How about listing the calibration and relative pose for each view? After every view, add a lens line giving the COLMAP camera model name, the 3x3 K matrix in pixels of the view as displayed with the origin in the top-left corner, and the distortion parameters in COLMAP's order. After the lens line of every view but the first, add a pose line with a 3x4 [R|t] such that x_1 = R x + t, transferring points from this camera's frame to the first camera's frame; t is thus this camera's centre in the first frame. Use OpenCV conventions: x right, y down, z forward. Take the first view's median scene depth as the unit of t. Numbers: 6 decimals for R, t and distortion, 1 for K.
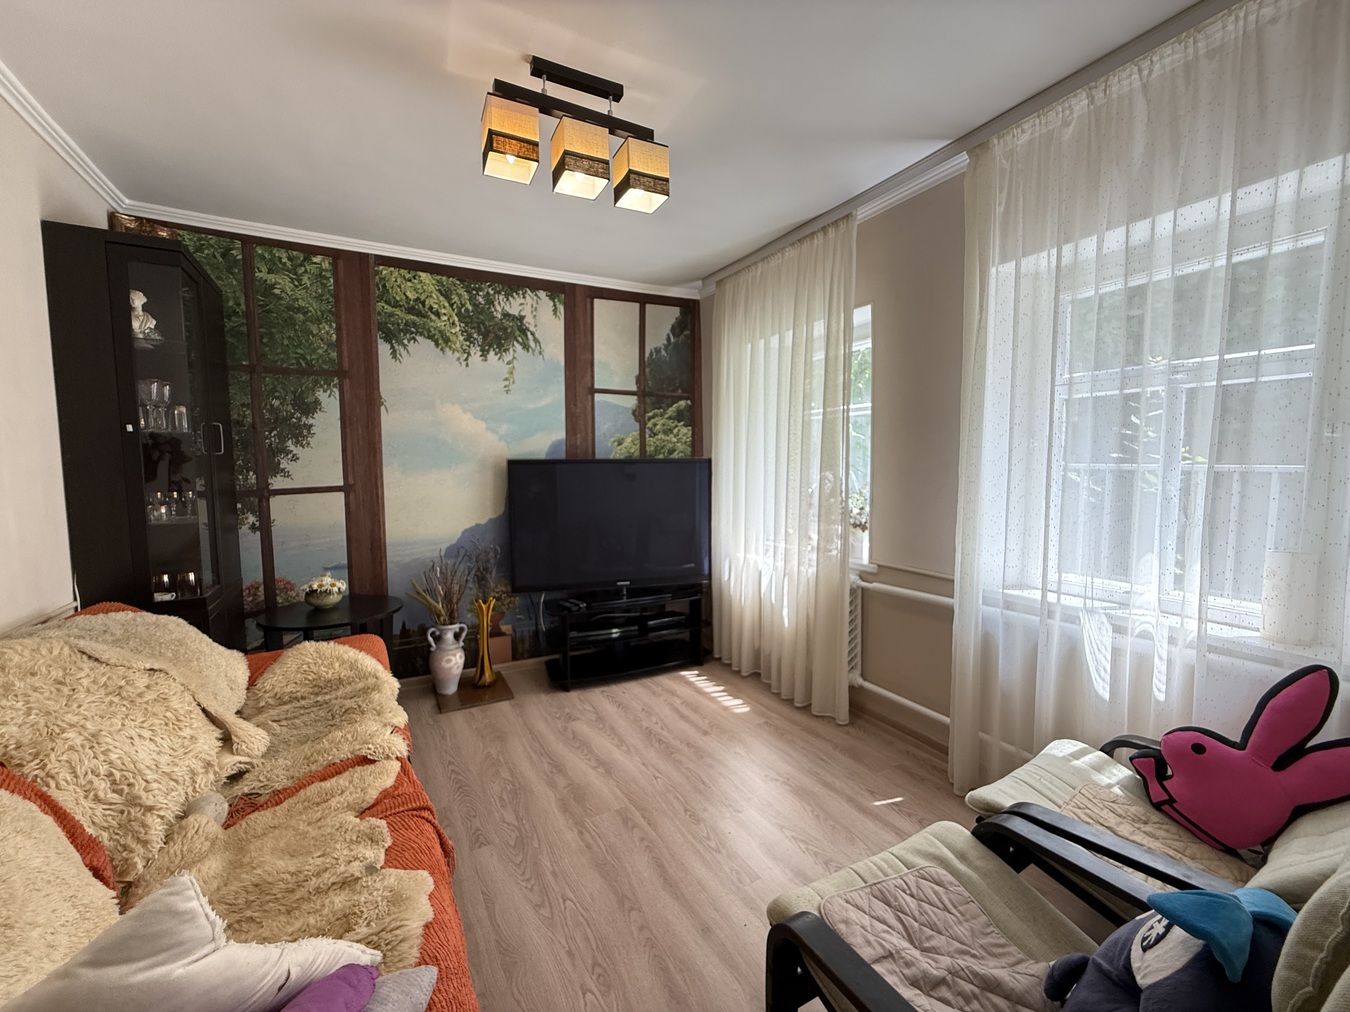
lens RADIAL K [[551.7, 0, 676.6], [0, 551.7, 504.0], [0, 0, 1]] dist [-0.003640, 0.000589]
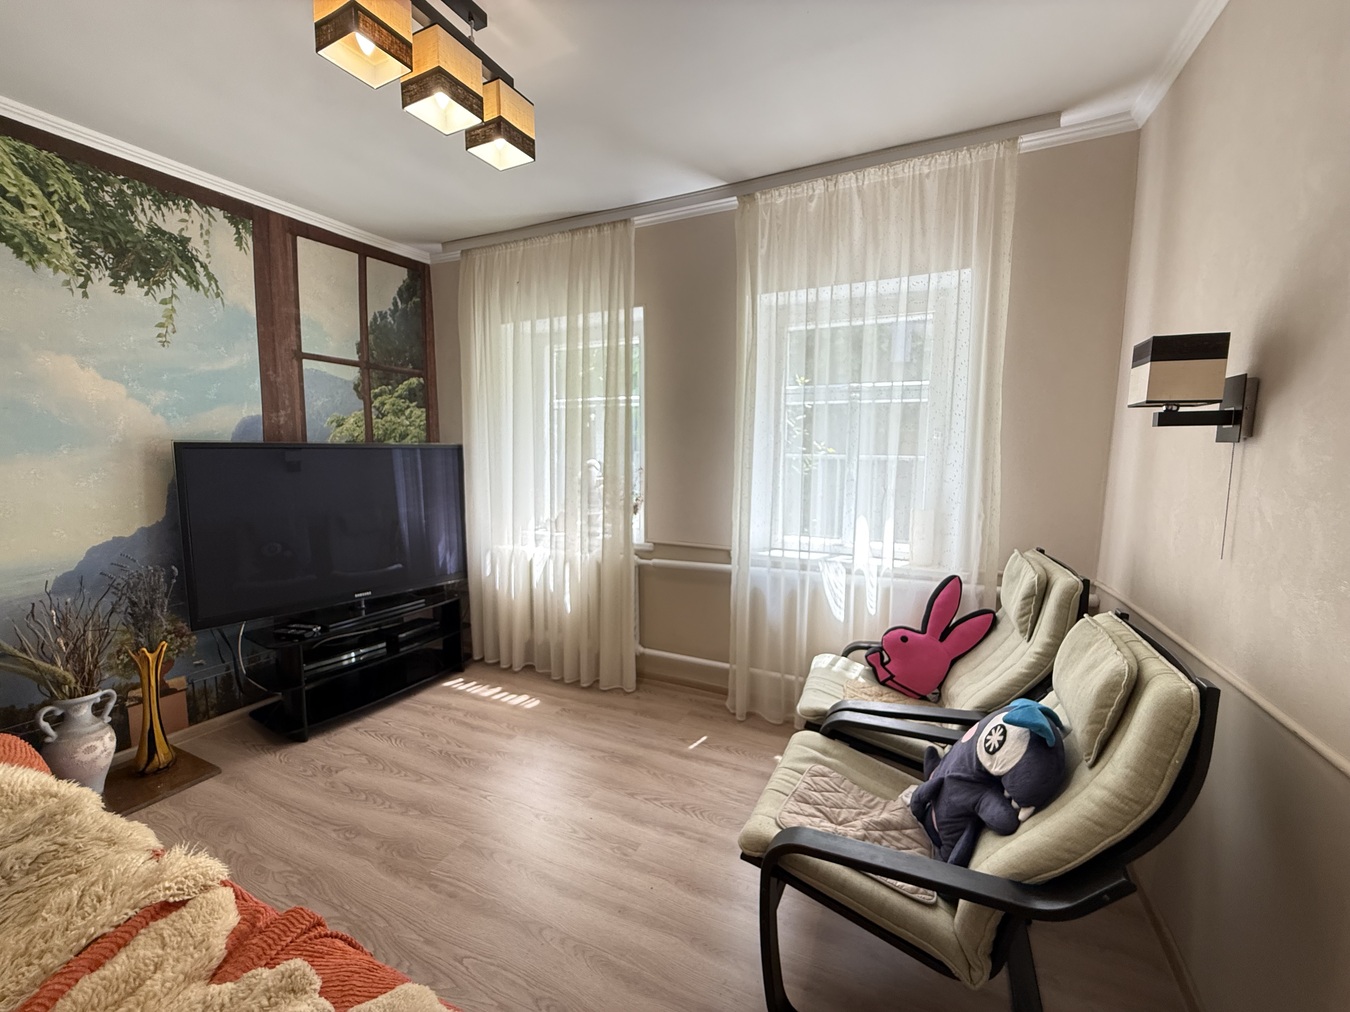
lens RADIAL K [[551.7, 0, 670.4], [0, 551.7, 505.6], [0, 0, 1]] dist [-0.003640, 0.000589]
pose [[0.804022, -0.048315, 0.592633, -0.267263], [0.033633, 0.998793, 0.035797, -0.004723], [-0.593648, -0.008850, 0.804677, 0.080366]]
